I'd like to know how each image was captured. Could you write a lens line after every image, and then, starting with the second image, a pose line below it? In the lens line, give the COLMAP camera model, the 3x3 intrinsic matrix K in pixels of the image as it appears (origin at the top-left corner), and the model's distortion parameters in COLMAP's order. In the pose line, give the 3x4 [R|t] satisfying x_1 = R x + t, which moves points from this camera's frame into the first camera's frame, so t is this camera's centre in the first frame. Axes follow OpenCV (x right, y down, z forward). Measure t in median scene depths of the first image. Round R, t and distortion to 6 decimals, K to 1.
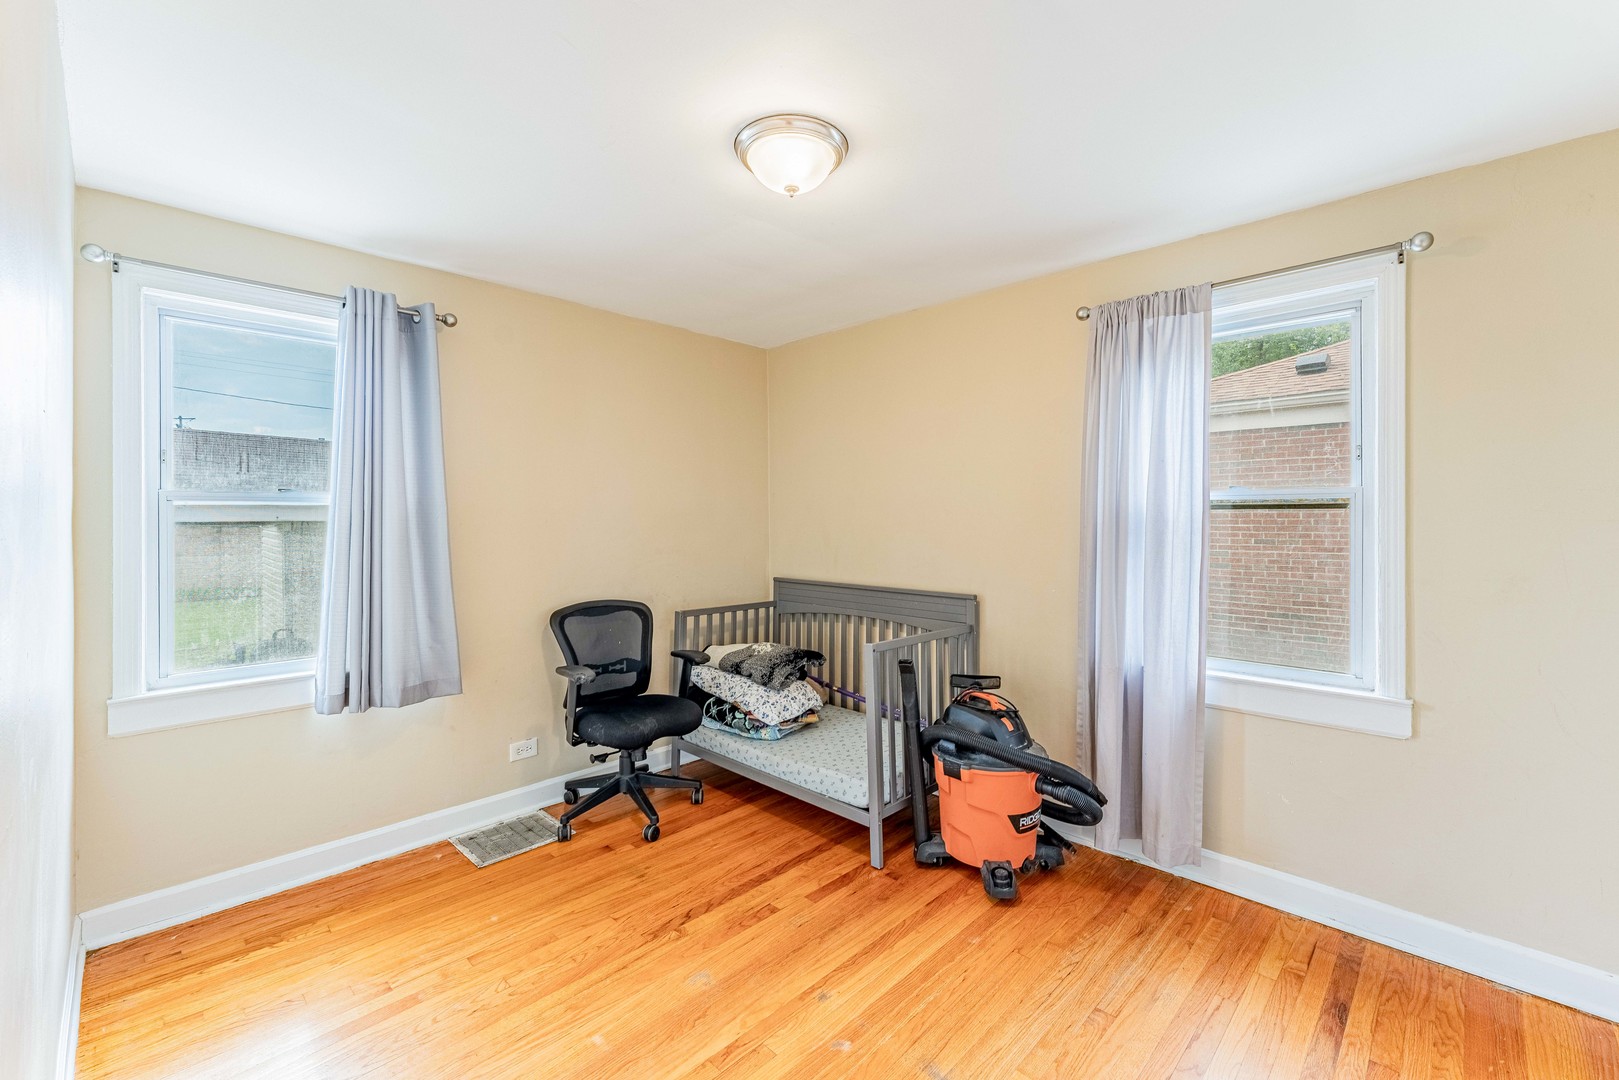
lens RADIAL K [[675.4, 0, 814.9], [0, 675.4, 524.2], [0, 0, 1]] dist [0.004012, -0.000784]
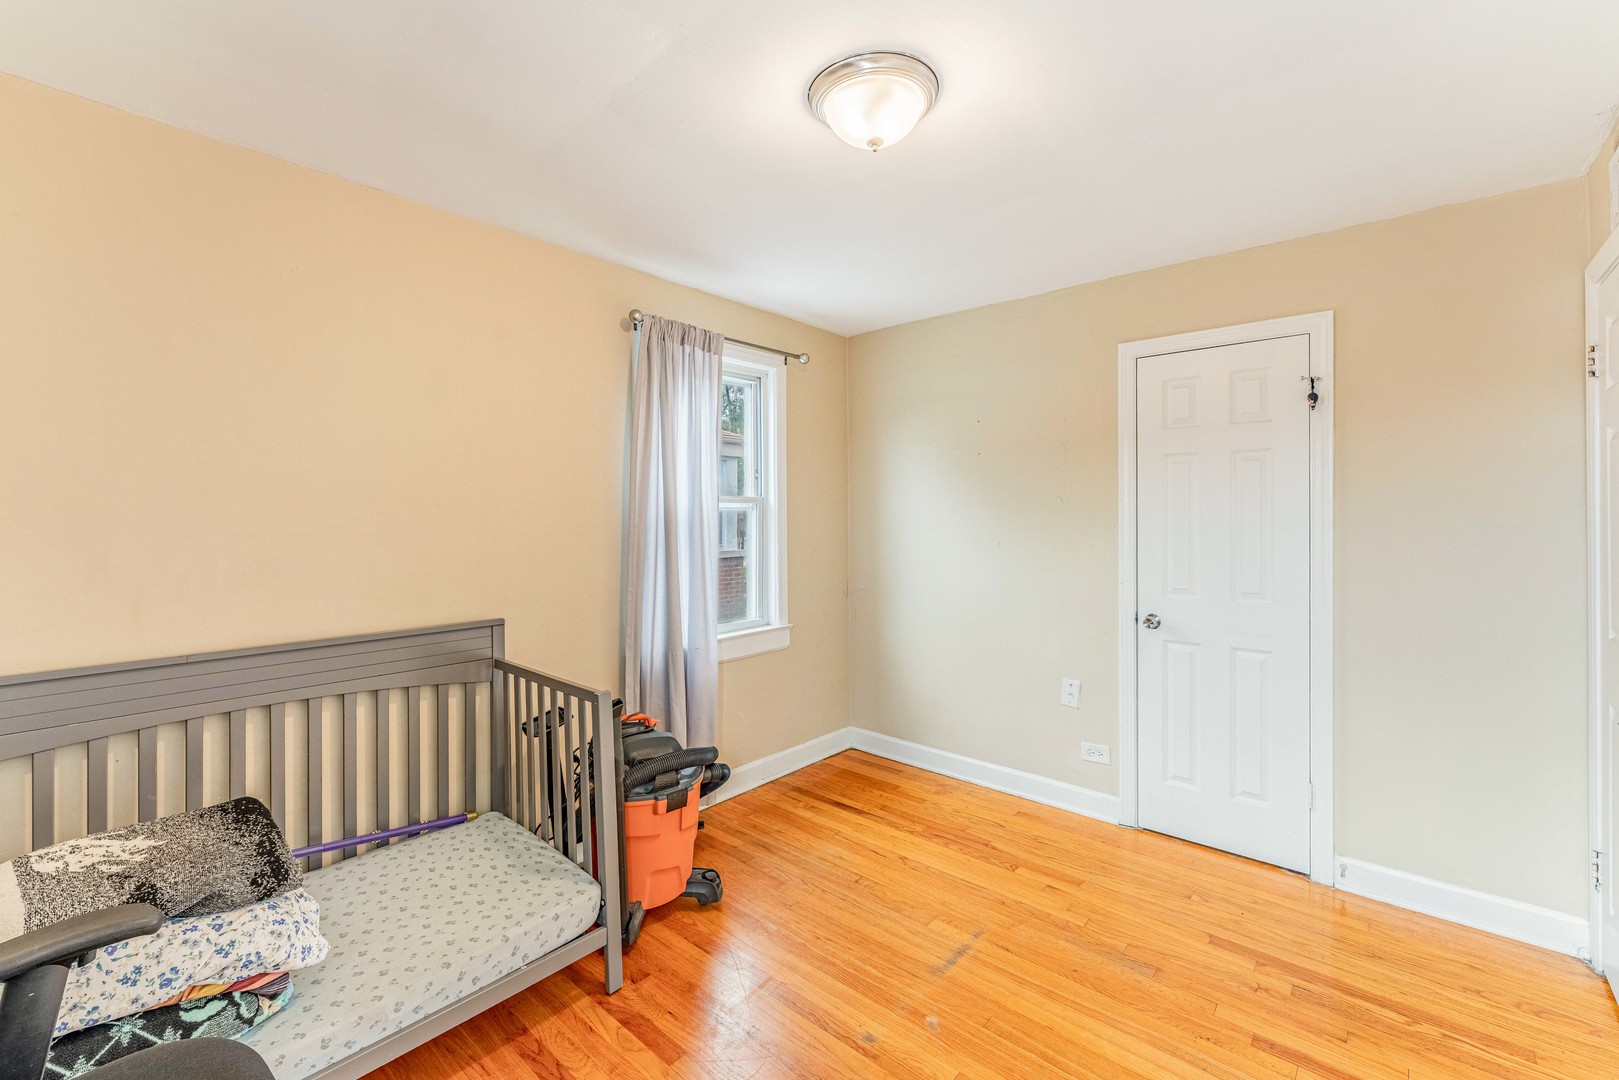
lens RADIAL K [[675.4, 0, 815.5], [0, 675.4, 526.8], [0, 0, 1]] dist [0.004012, -0.000784]
pose [[-0.051978, -0.008567, 0.998611, -0.709544], [0.020005, 0.999754, 0.009618, 0.000922], [-0.998448, 0.020477, -0.051794, 0.884156]]
